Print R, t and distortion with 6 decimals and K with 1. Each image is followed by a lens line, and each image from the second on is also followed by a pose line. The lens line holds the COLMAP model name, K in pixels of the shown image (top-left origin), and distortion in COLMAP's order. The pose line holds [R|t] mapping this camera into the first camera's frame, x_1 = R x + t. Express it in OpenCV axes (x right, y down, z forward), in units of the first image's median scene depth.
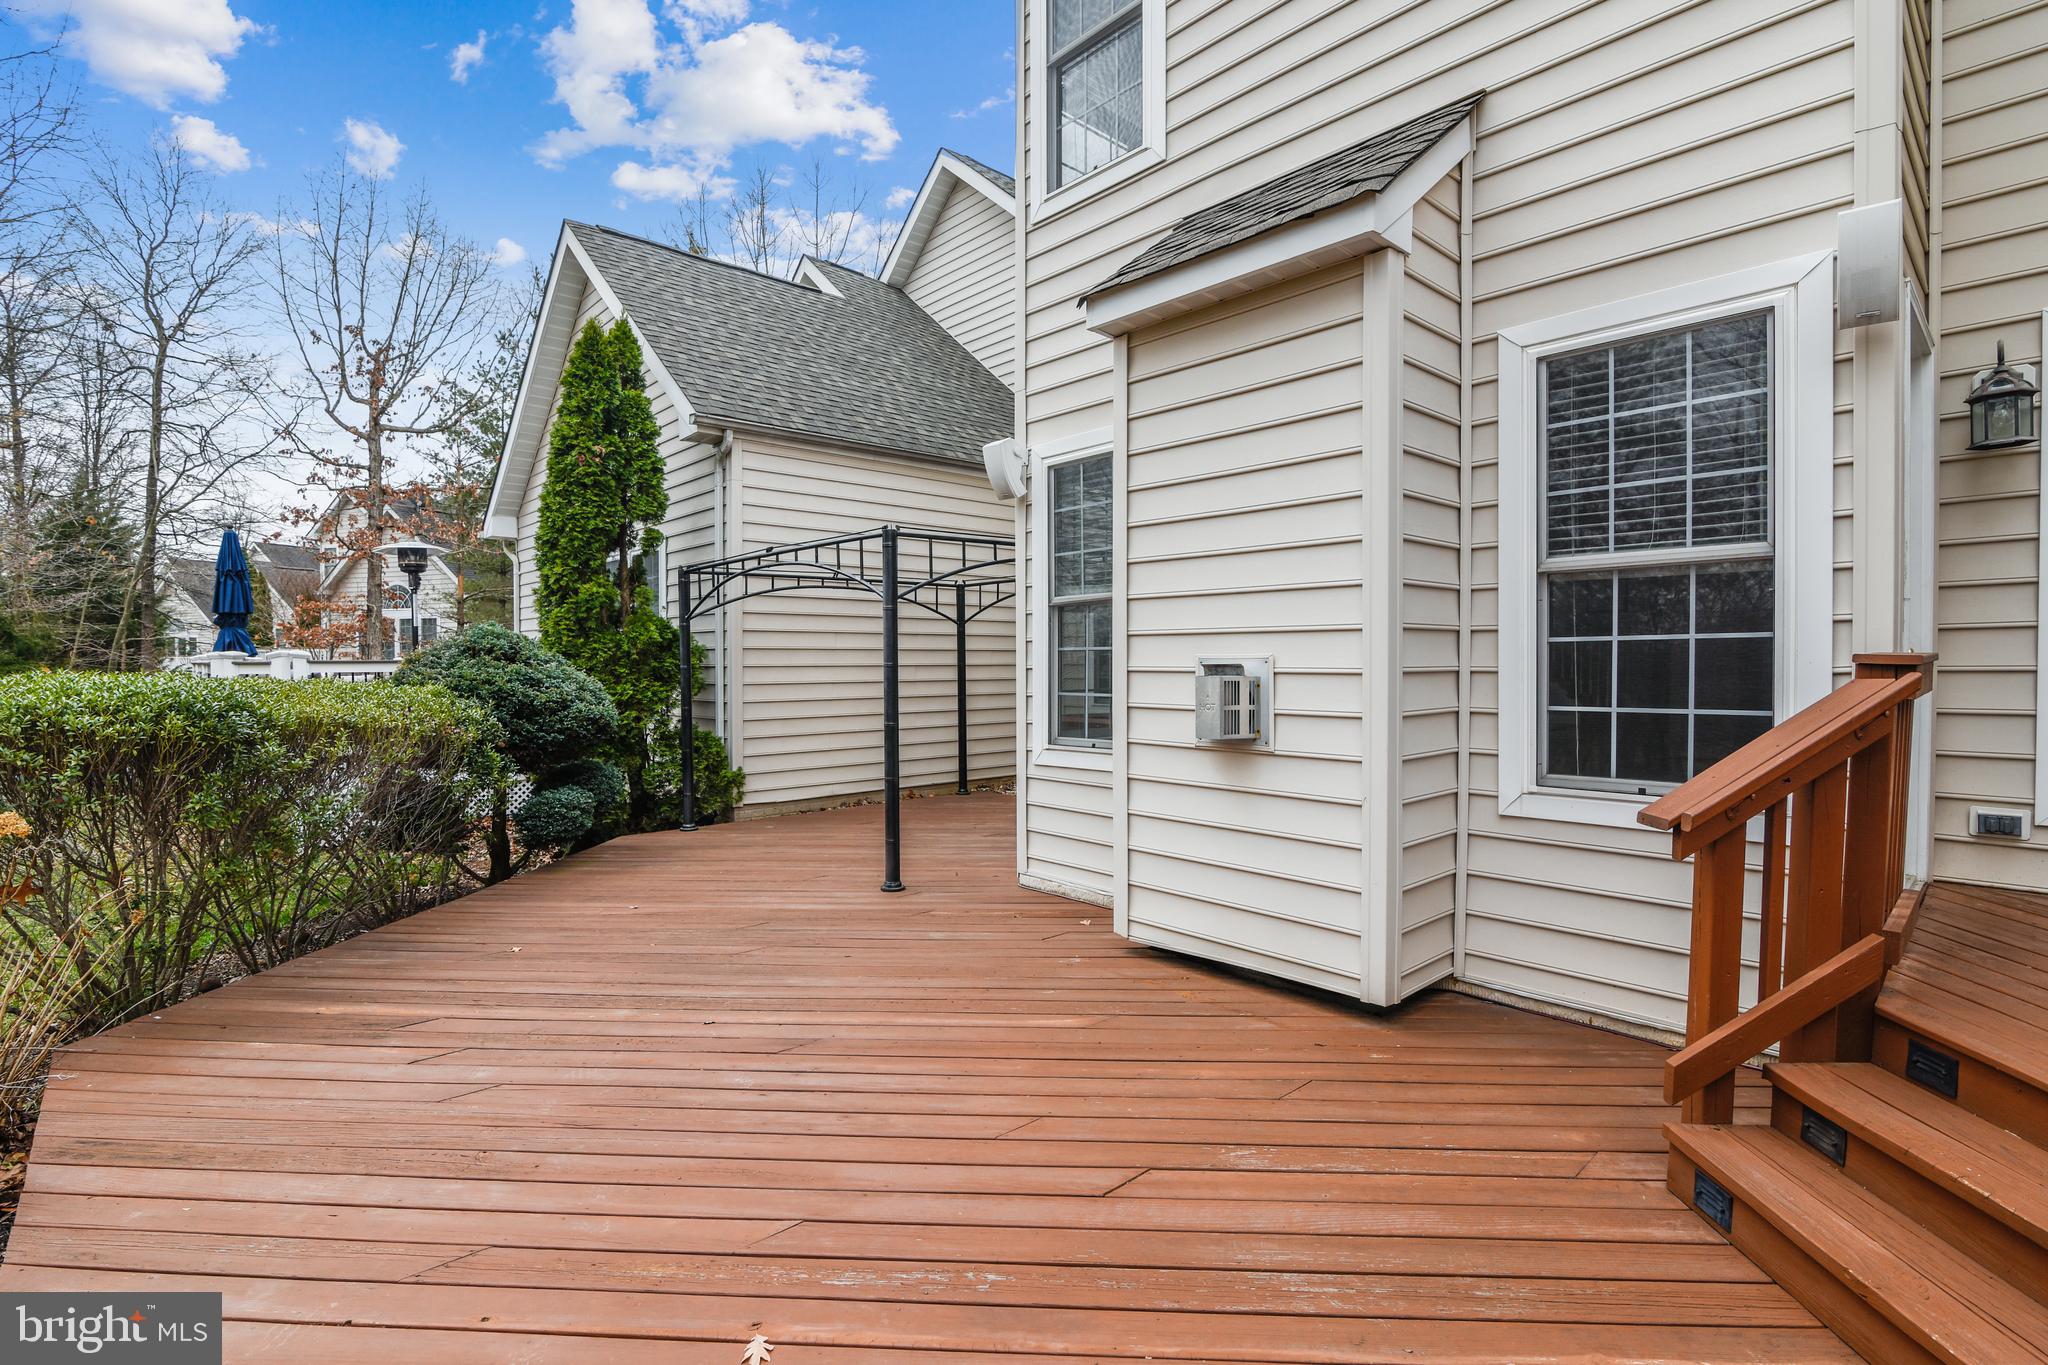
lens RADIAL K [[964.0, 0, 1016.0], [0, 964.0, 670.9], [0, 0, 1]] dist [-0.005861, -0.000261]
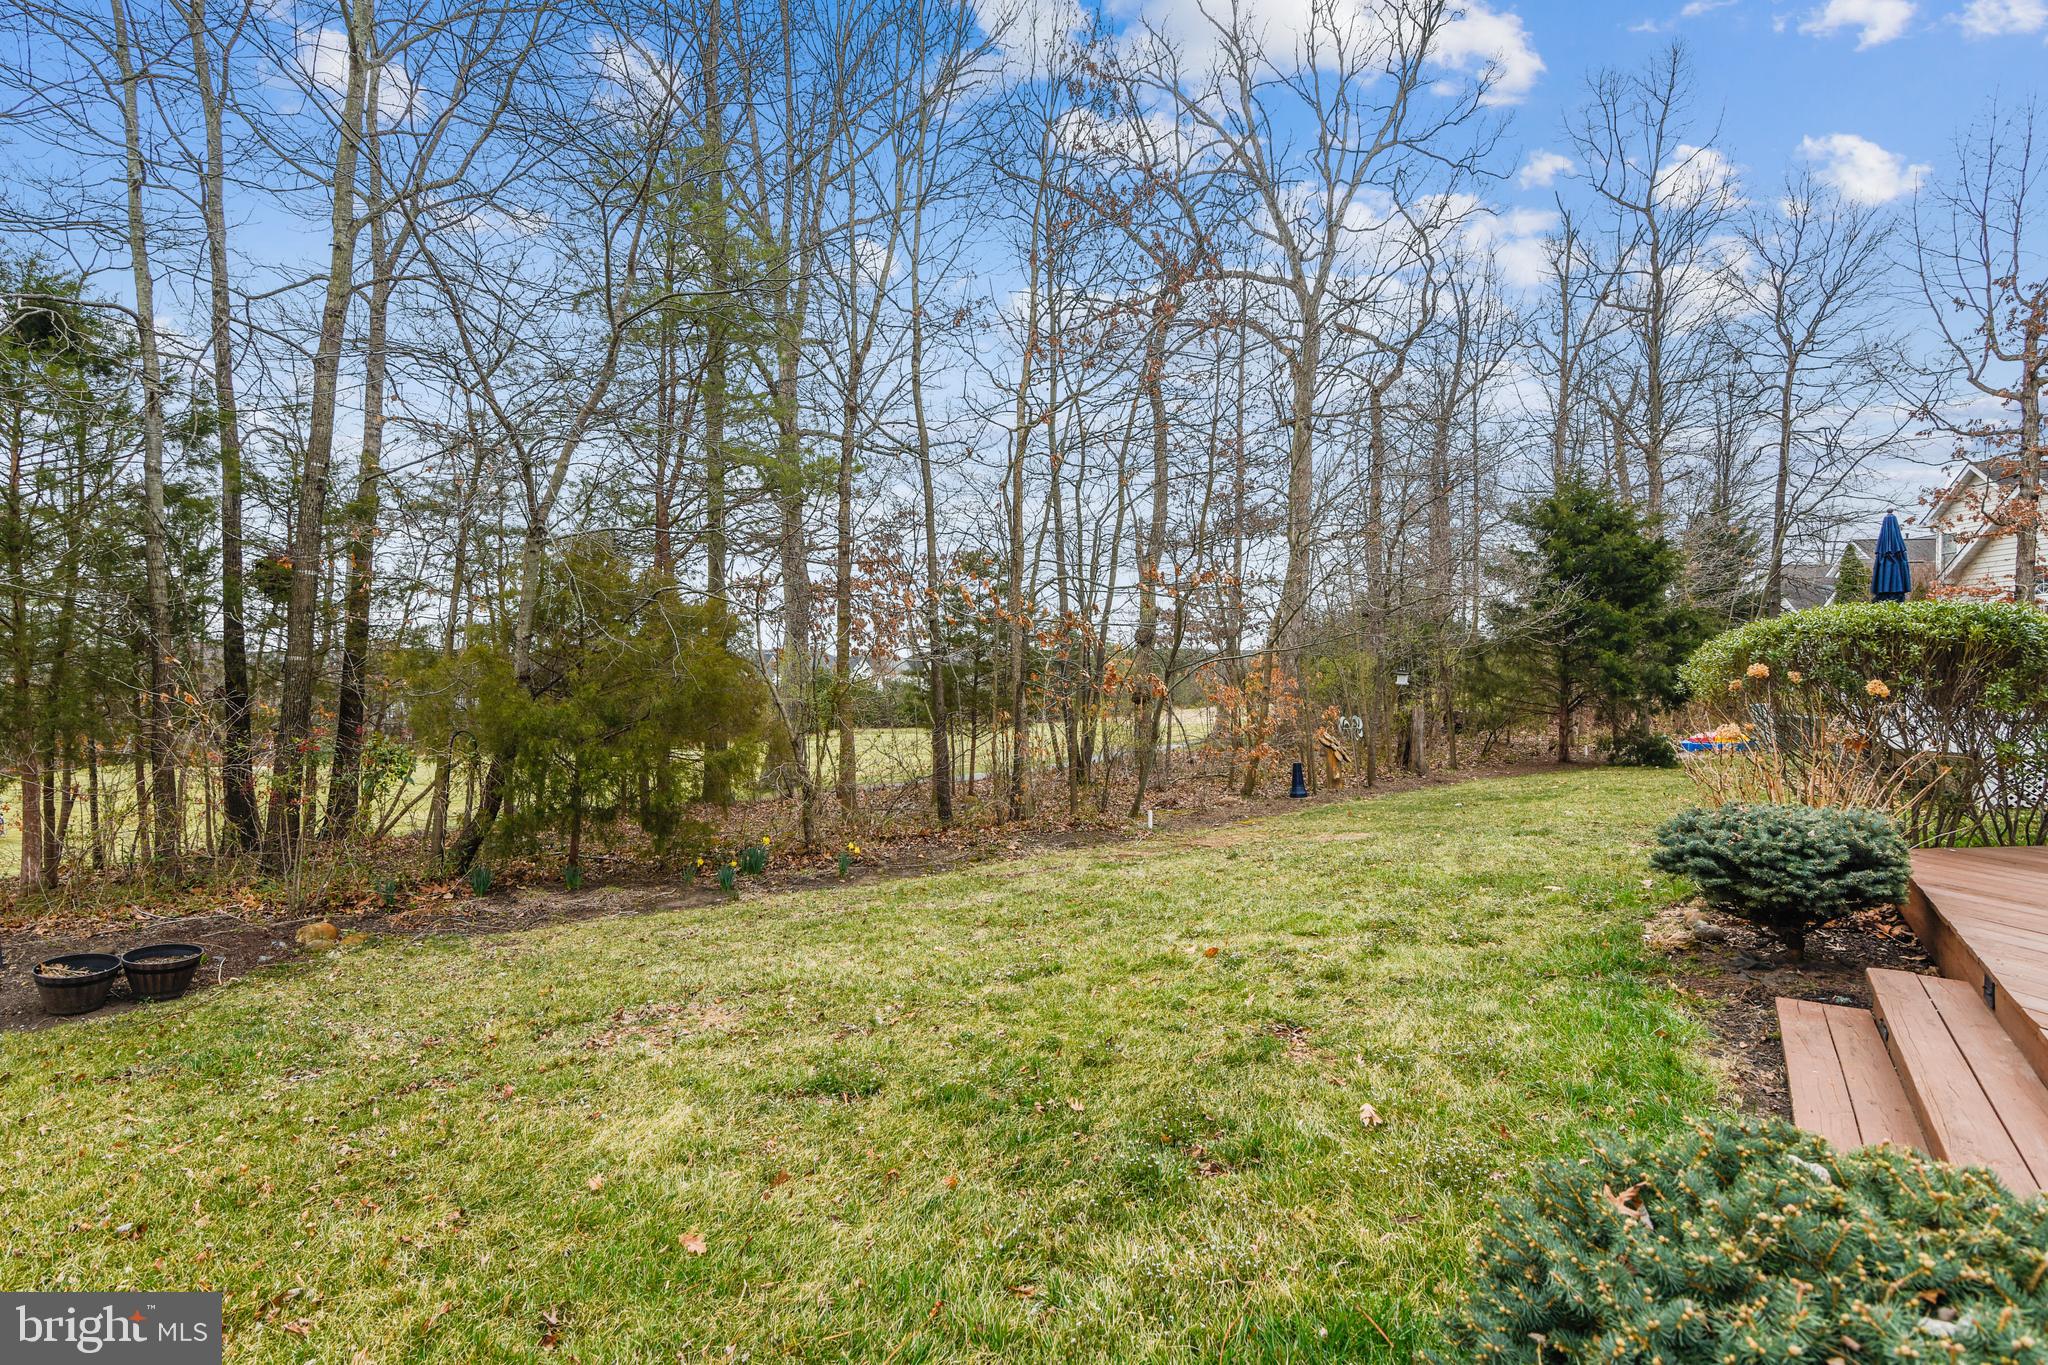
lens RADIAL K [[1009.4, 0, 1029.2], [0, 1009.4, 673.6], [0, 0, 1]] dist [0.000472, 0.000430]
pose [[0.223948, 0.008258, -0.974566, 0.037686], [-0.014096, 0.999887, 0.005234, 0.024136], [0.974499, 0.012566, 0.224039, -0.114025]]
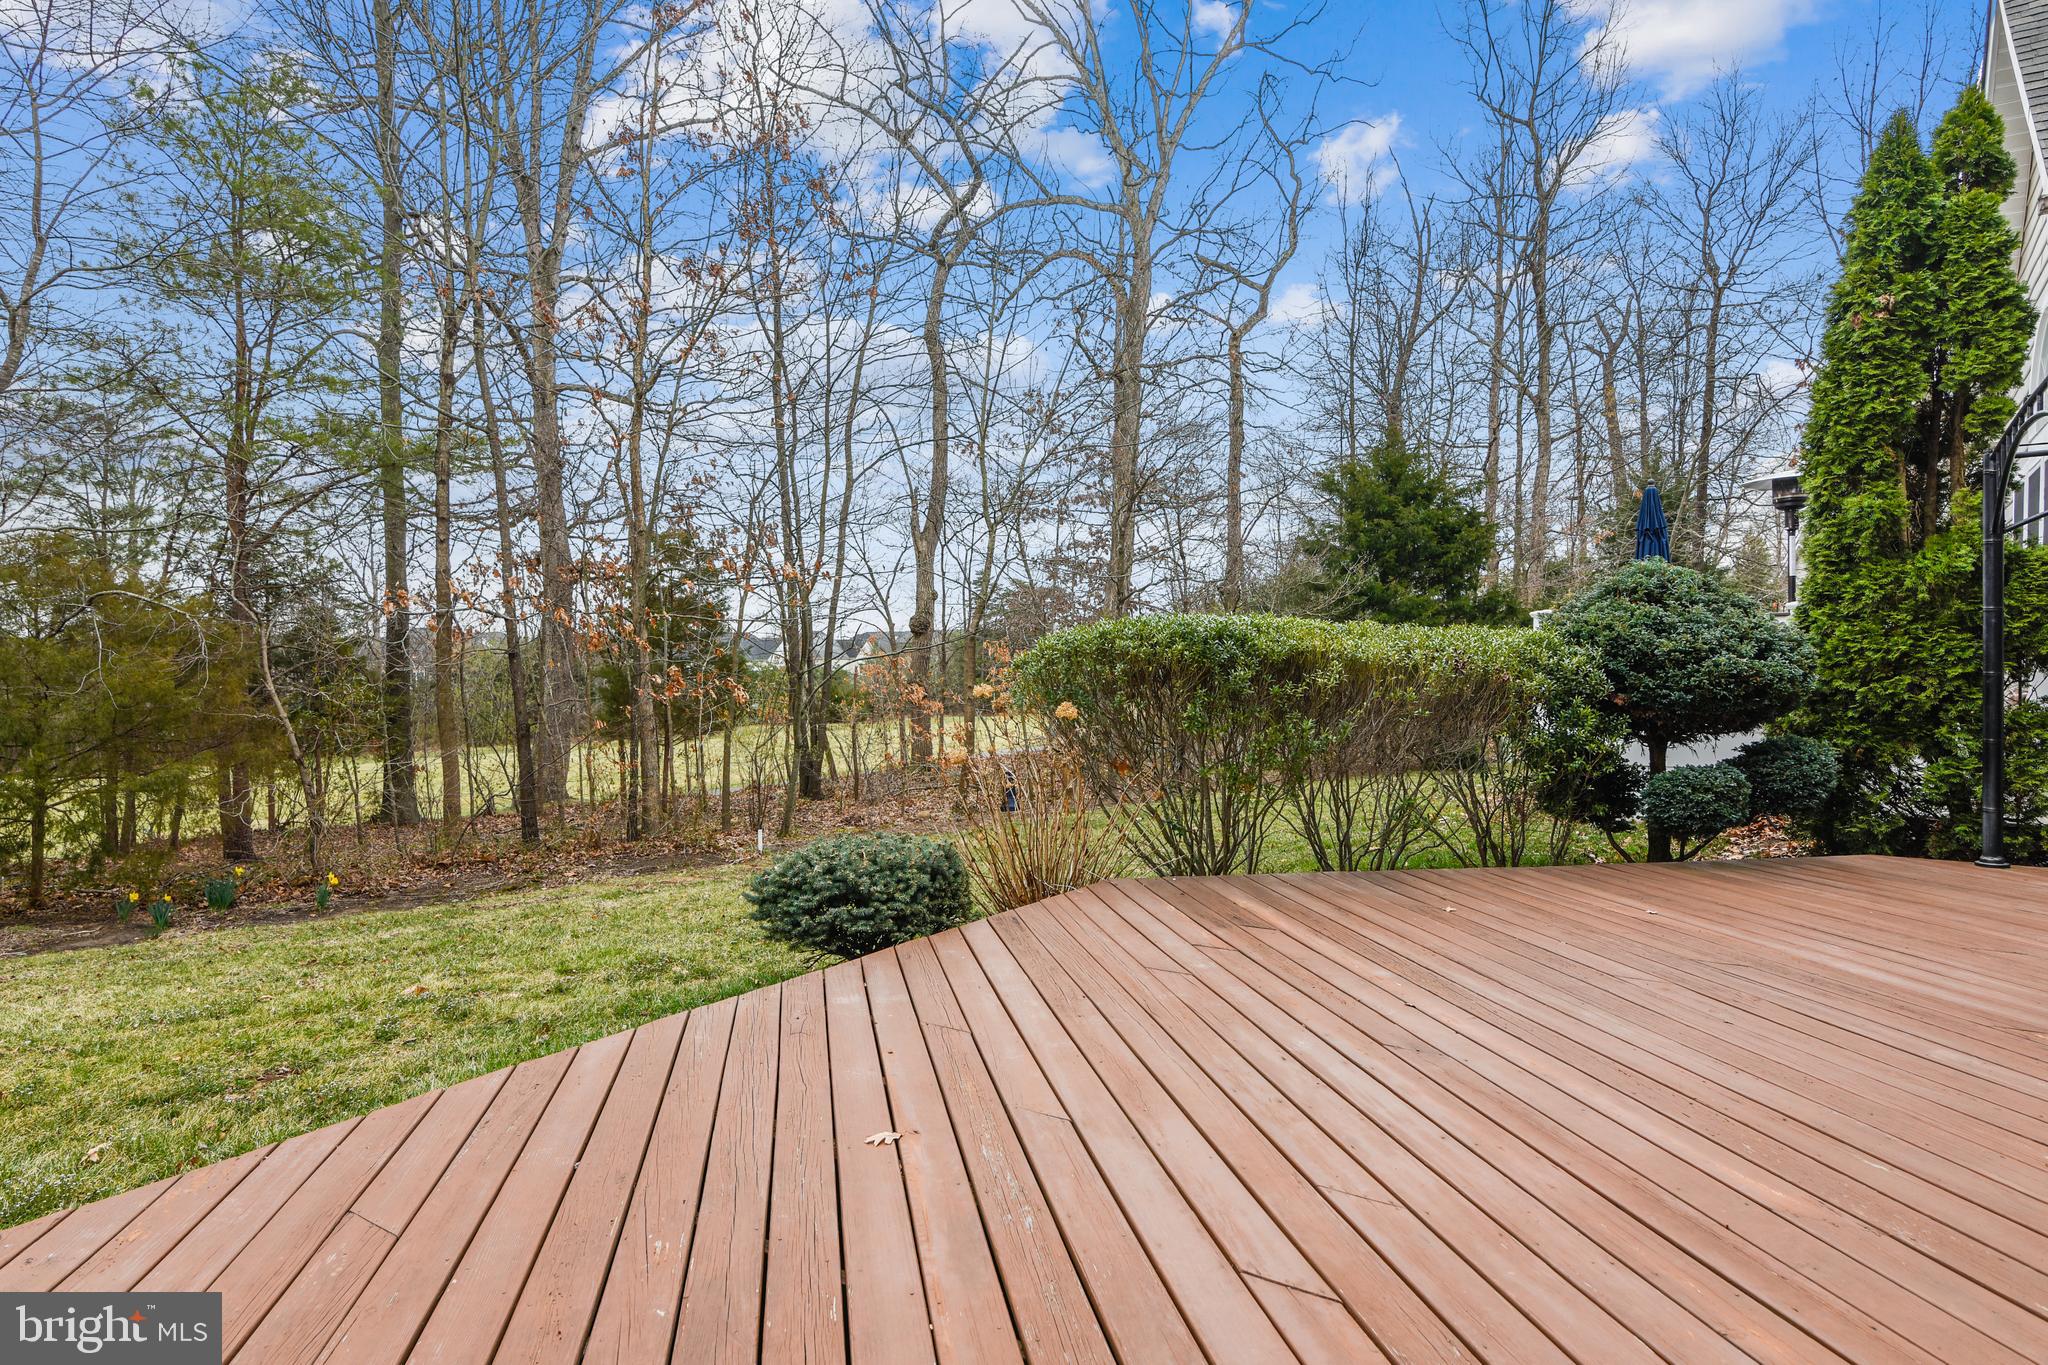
lens RADIAL K [[1196.5, 0, 1013.0], [0, 1196.5, 681.0], [0, 0, 1]] dist [-0.002500, -0.000661]
pose [[0.226719, 0.025741, -0.973620, 0.115956], [-0.005820, 0.999669, 0.025074, 0.011578], [0.973943, -0.000019, 0.226794, 0.082290]]
